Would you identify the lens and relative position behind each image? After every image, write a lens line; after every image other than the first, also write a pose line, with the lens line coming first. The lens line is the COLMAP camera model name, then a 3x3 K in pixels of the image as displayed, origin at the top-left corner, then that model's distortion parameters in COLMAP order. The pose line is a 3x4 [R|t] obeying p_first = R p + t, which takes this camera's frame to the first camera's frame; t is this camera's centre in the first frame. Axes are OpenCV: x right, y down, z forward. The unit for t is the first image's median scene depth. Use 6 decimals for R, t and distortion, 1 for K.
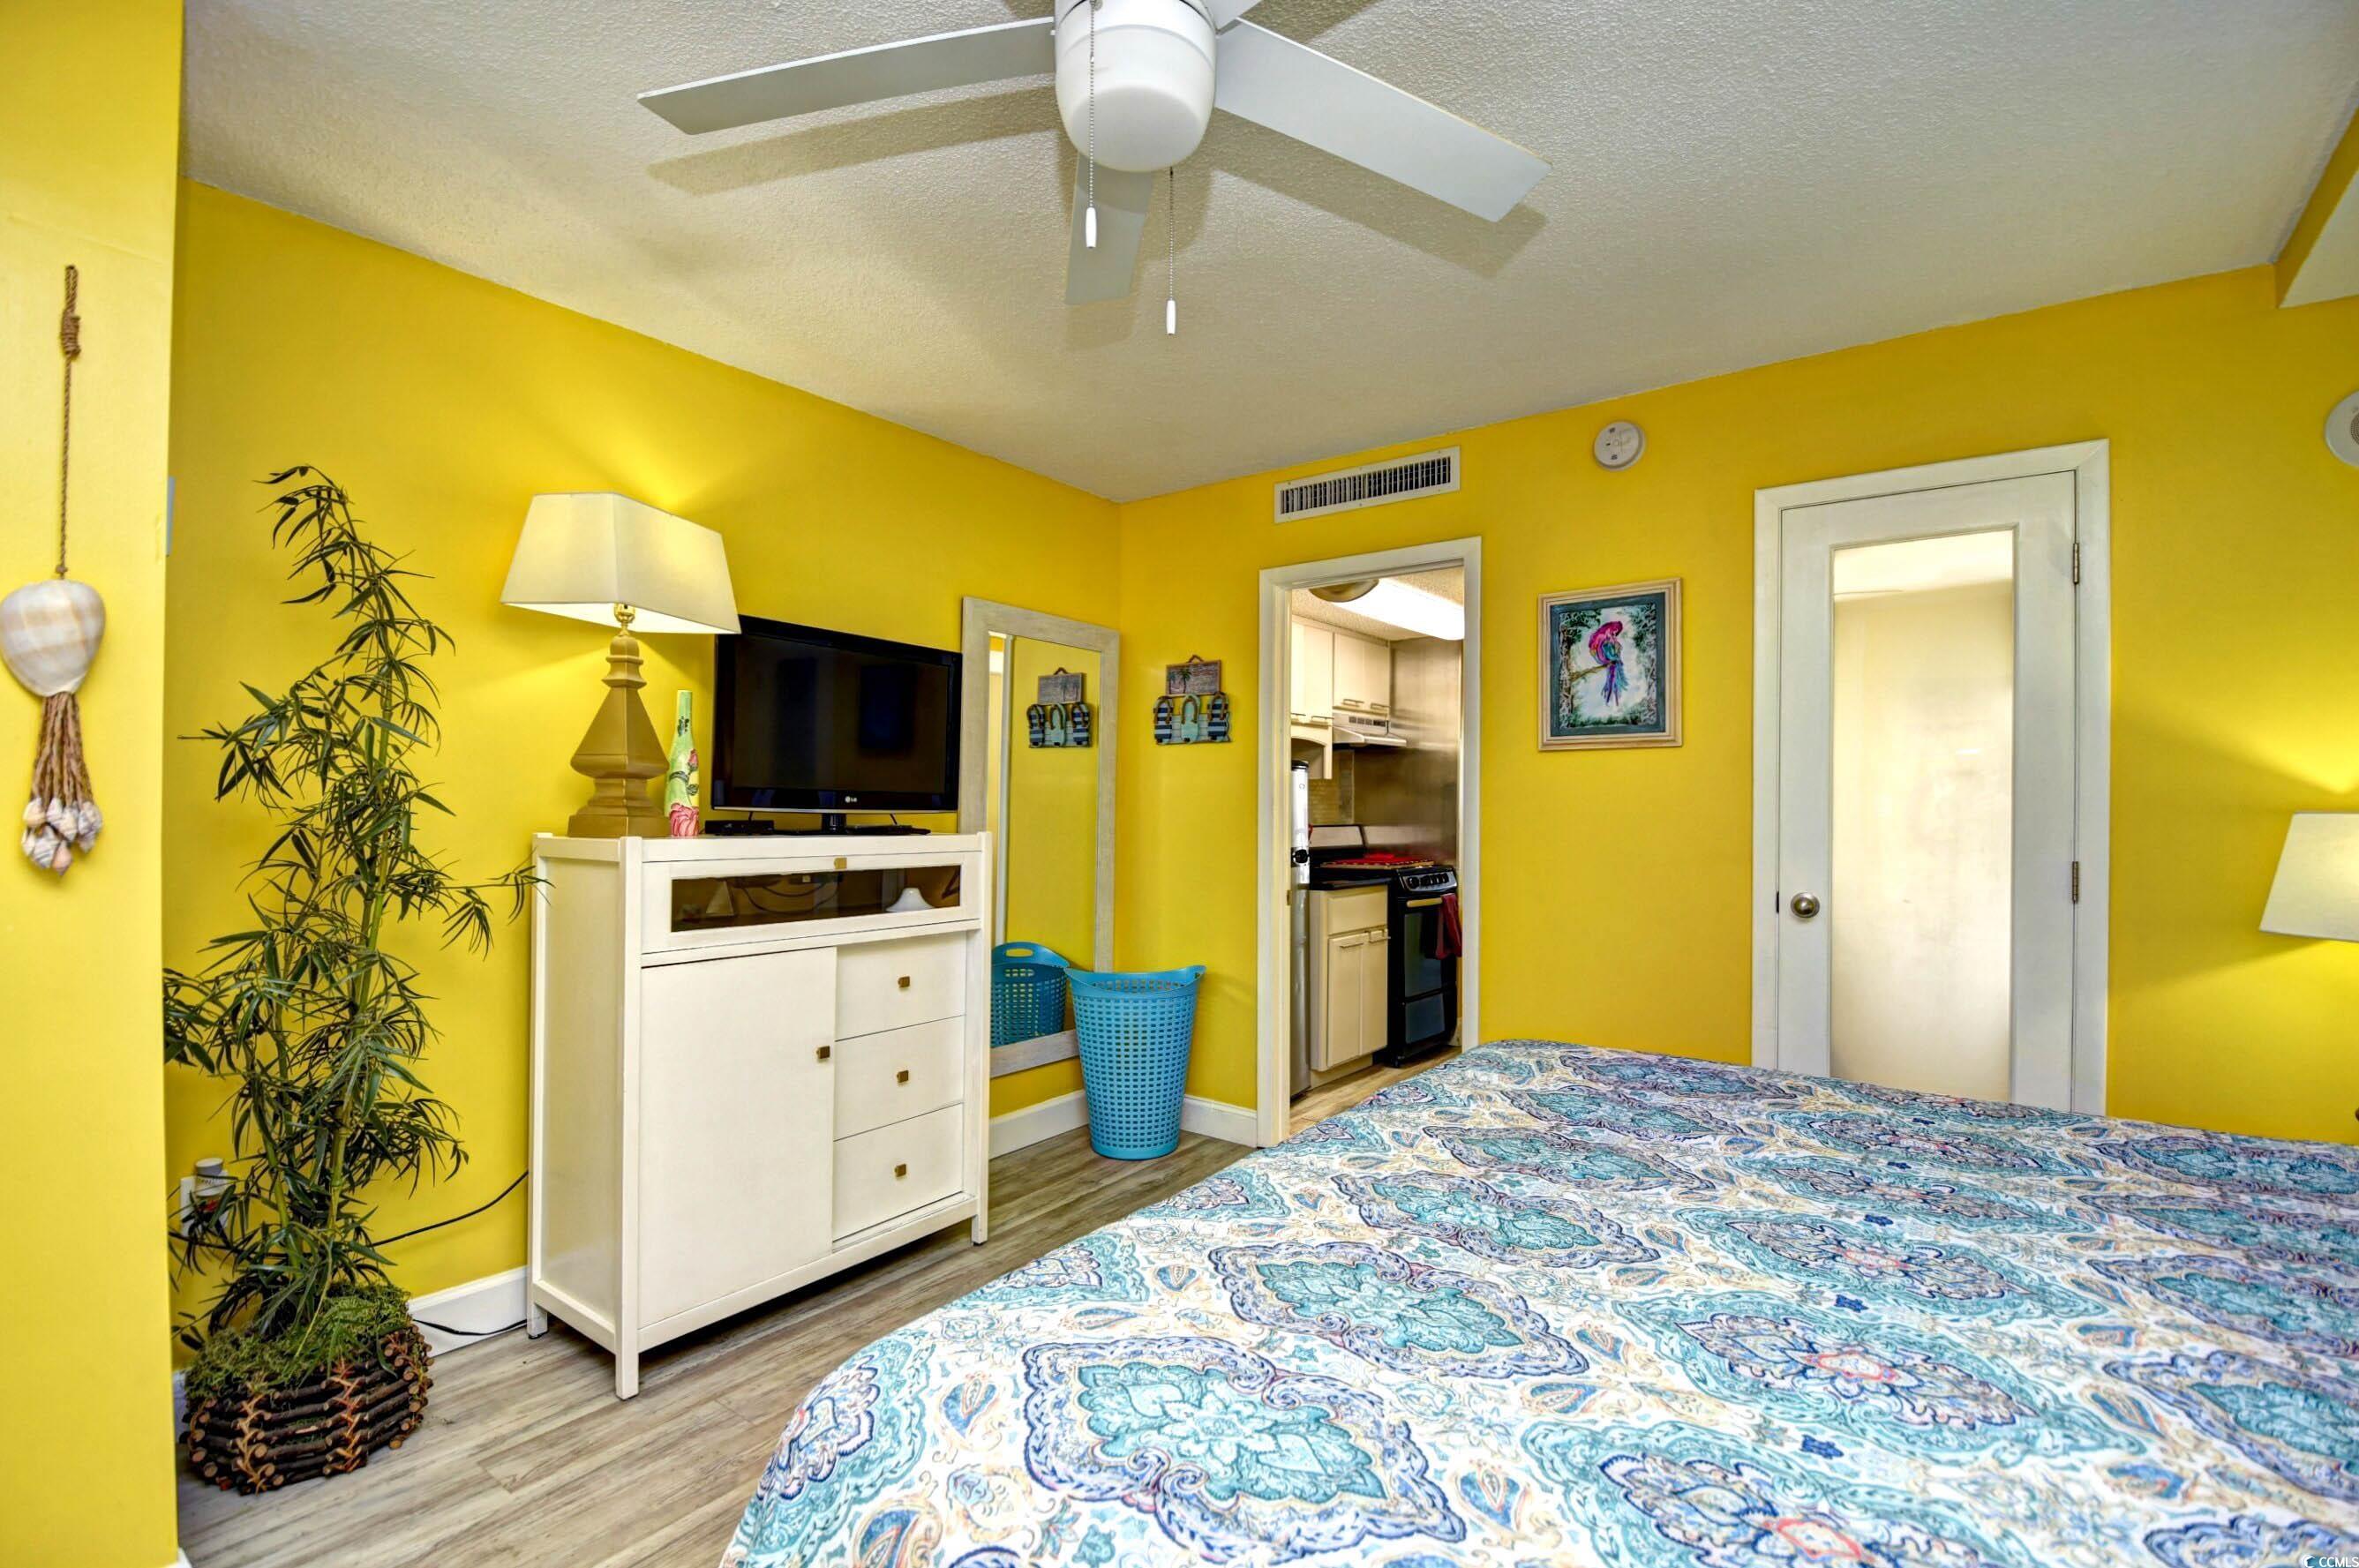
lens RADIAL K [[1040.4, 0, 1183.4], [0, 1040.4, 803.5], [0, 0, 1]] dist [0.026219, -0.029394]
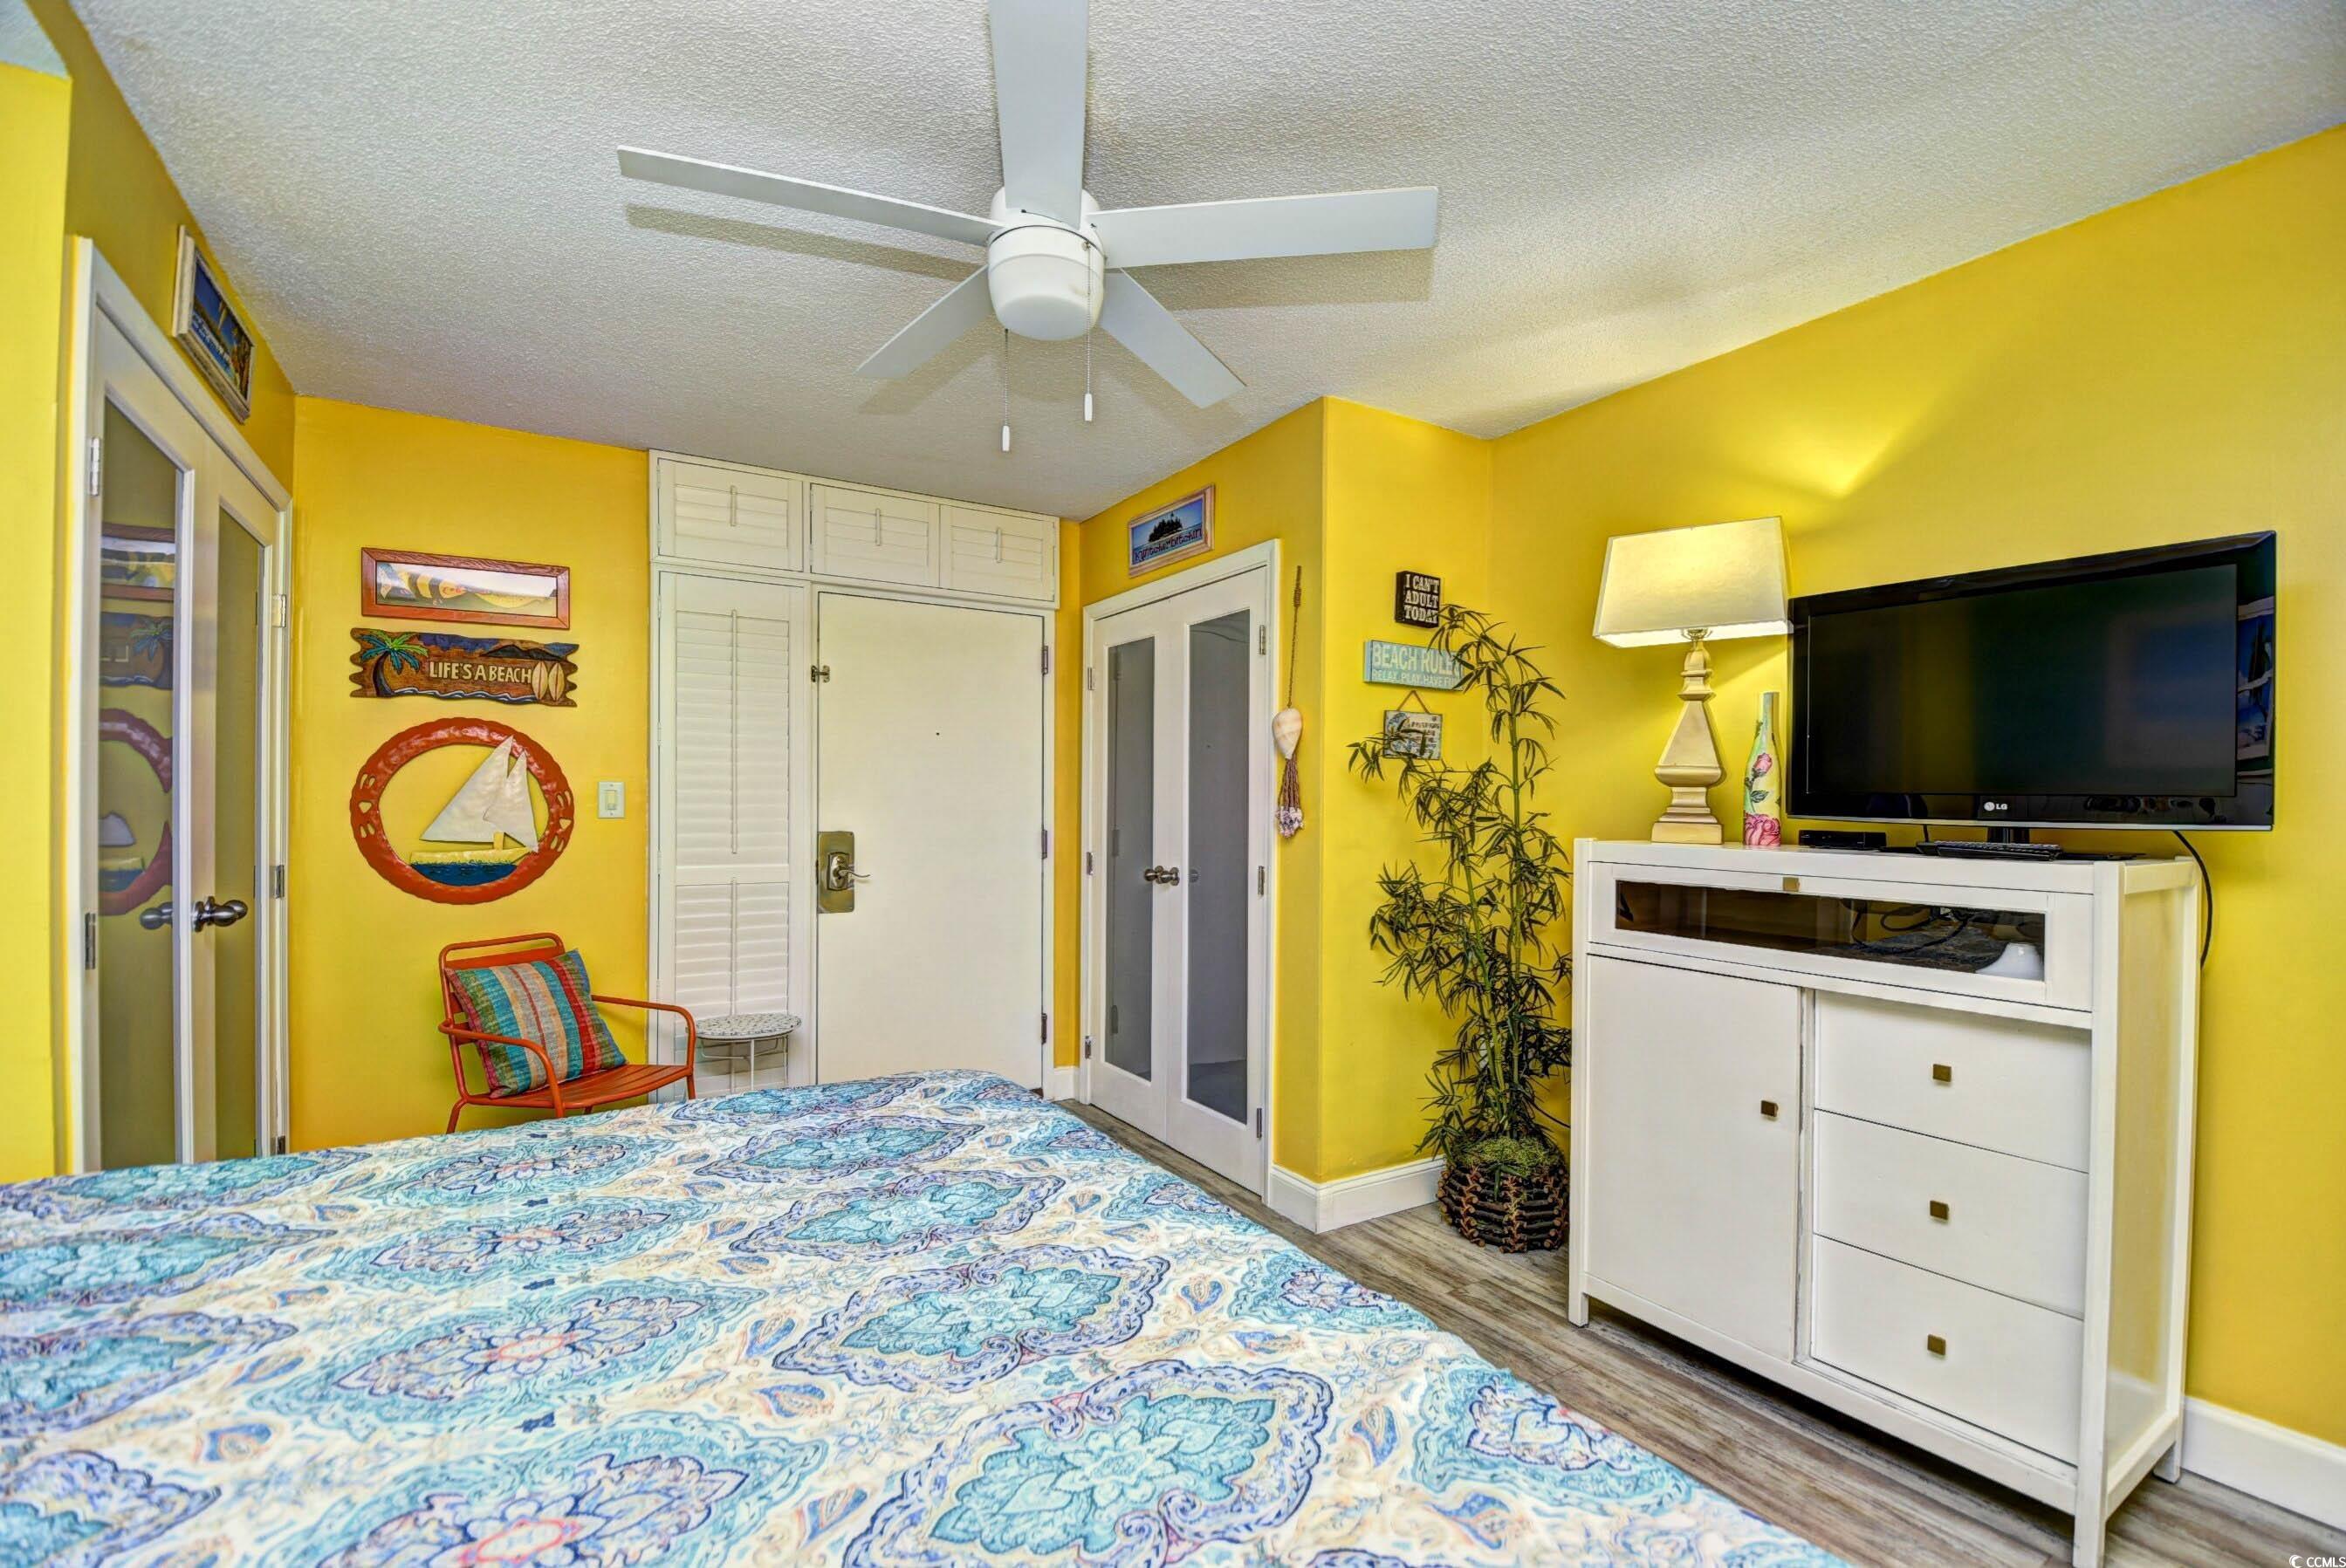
lens RADIAL K [[1032.7, 0, 1187.1], [0, 1032.7, 797.1], [0, 0, 1]] dist [0.002121, -0.014209]
pose [[-0.353968, -0.018404, -0.935076, 0.587668], [-0.009094, 0.999827, -0.016236, 0.006702], [0.935213, 0.002757, -0.354074, 0.844701]]
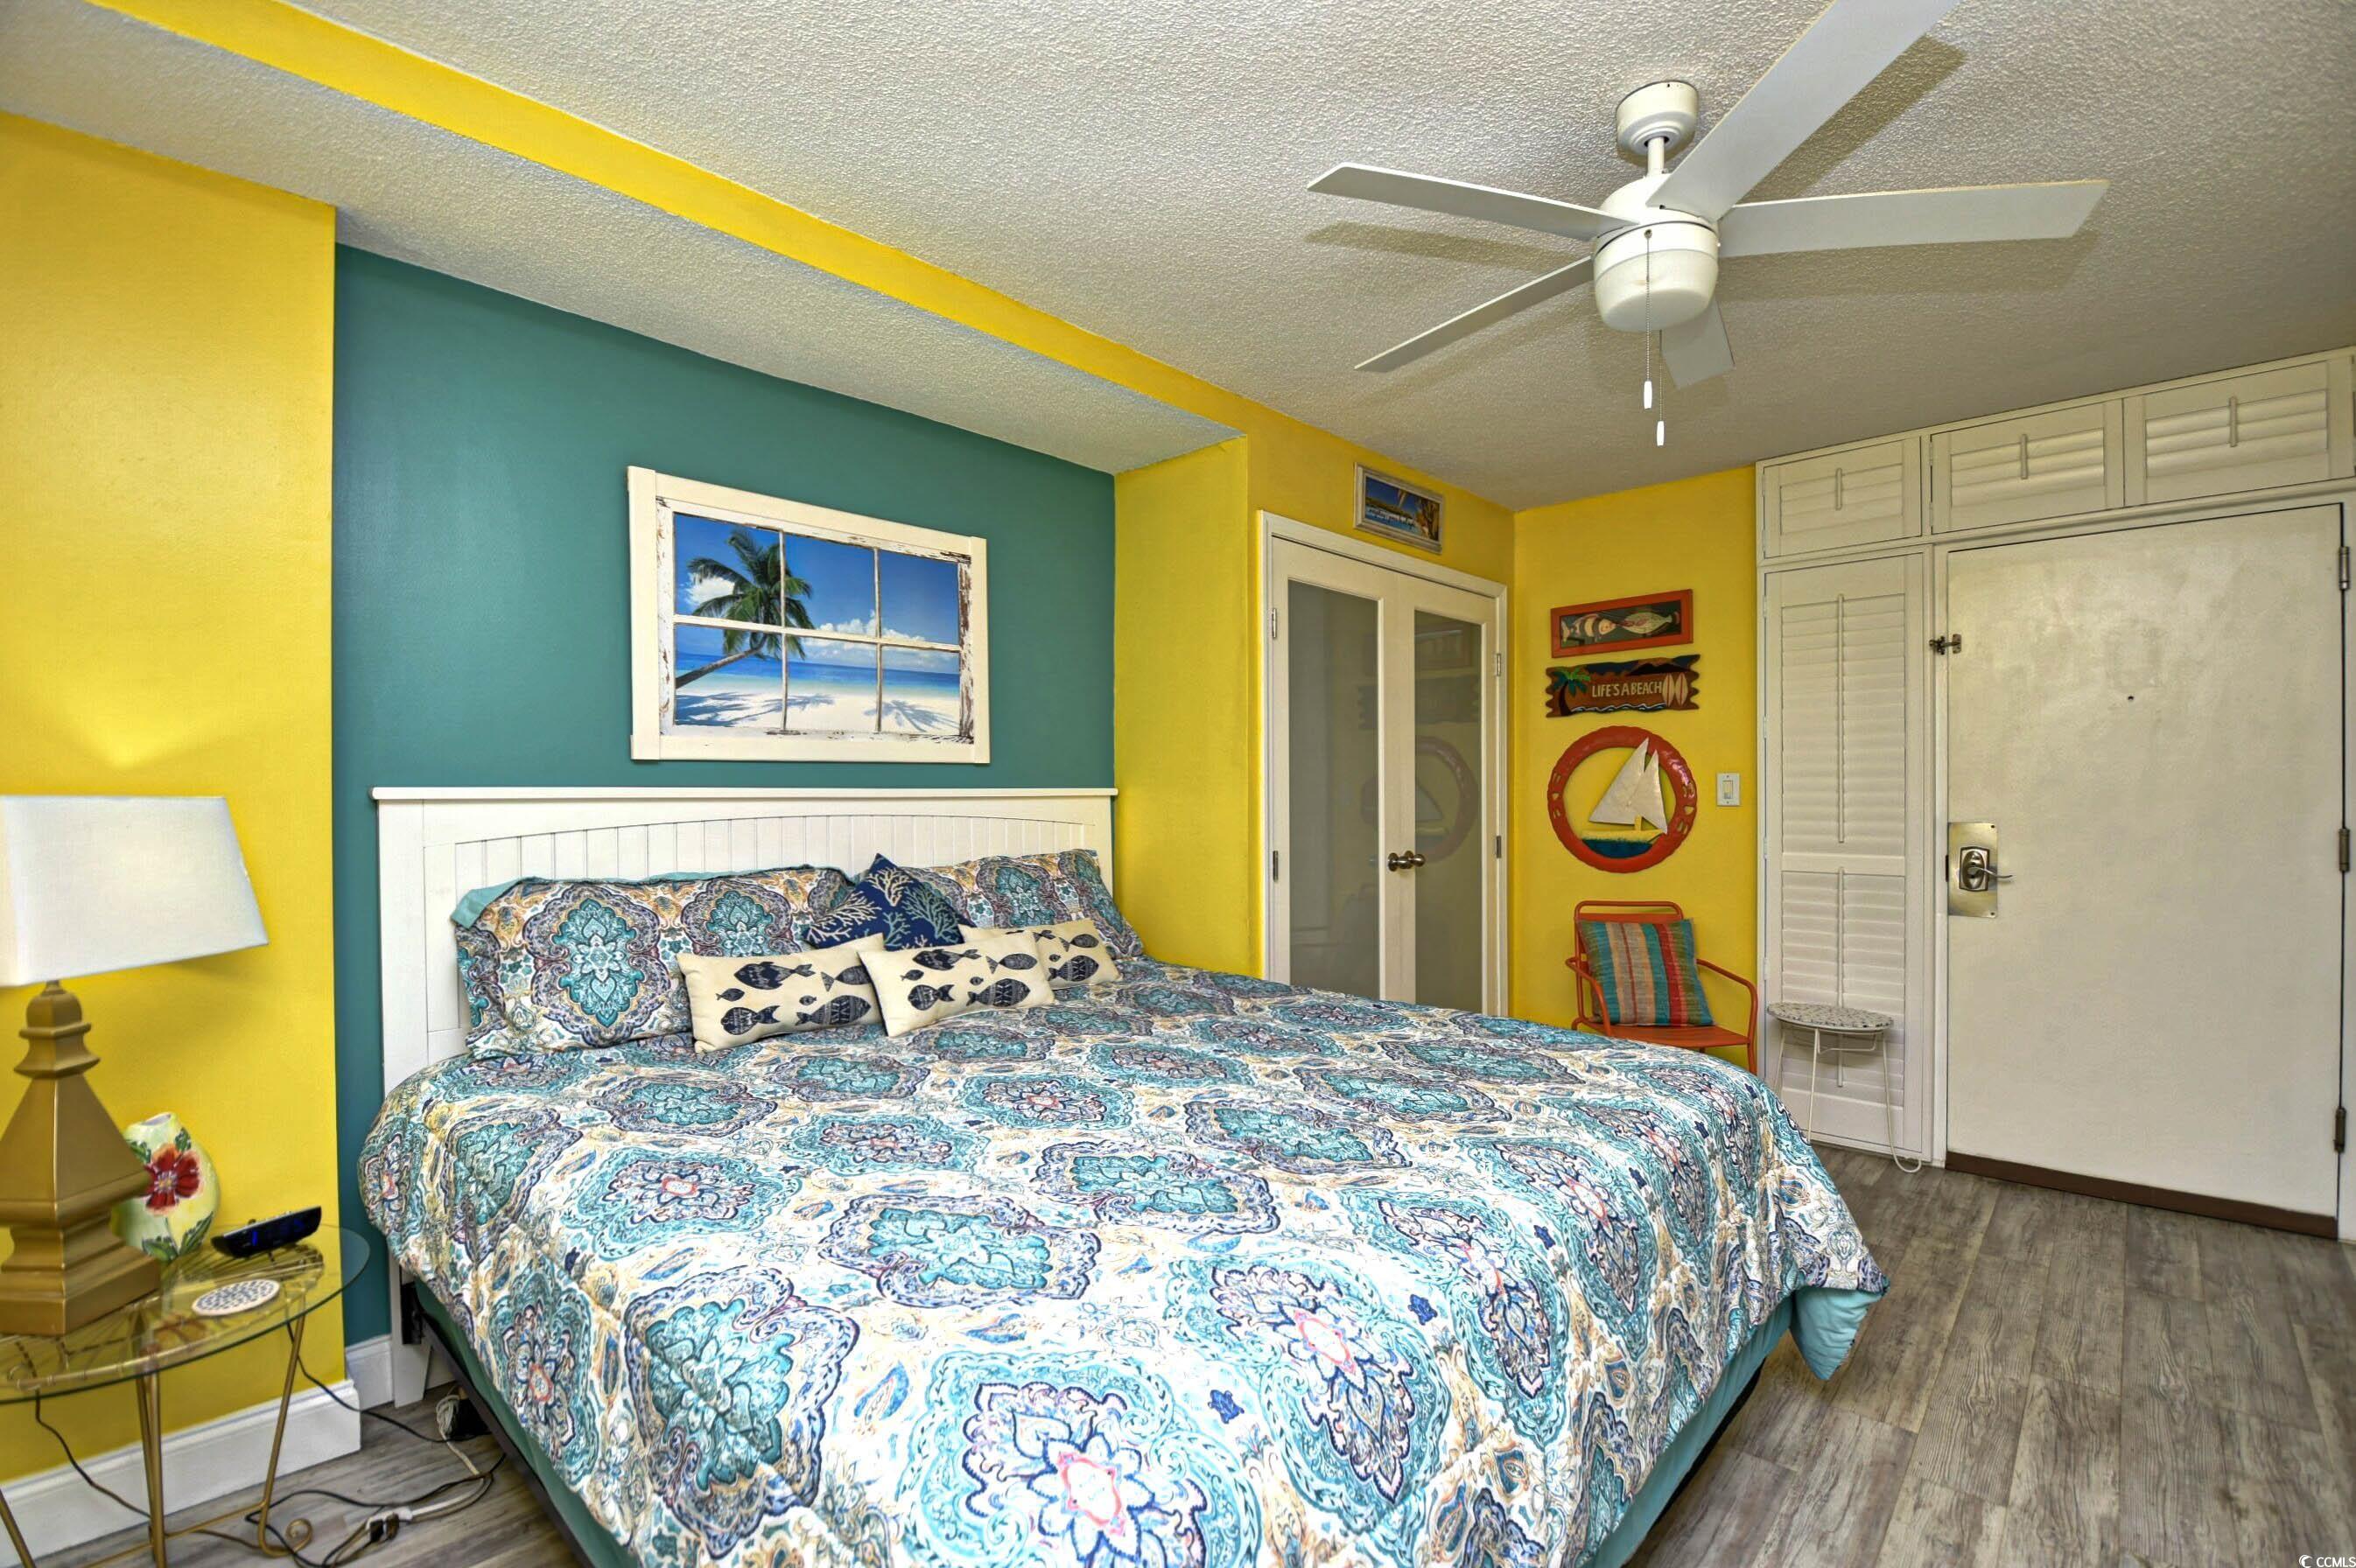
lens RADIAL K [[1039.0, 0, 1181.9], [0, 1039.0, 803.5], [0, 0, 1]] dist [0.026219, -0.029394]
pose [[-0.993435, -0.006926, 0.114189, 0.164586], [-0.005564, 0.999910, 0.012238, 0.000651], [-0.114263, 0.011522, -0.993384, 1.309376]]
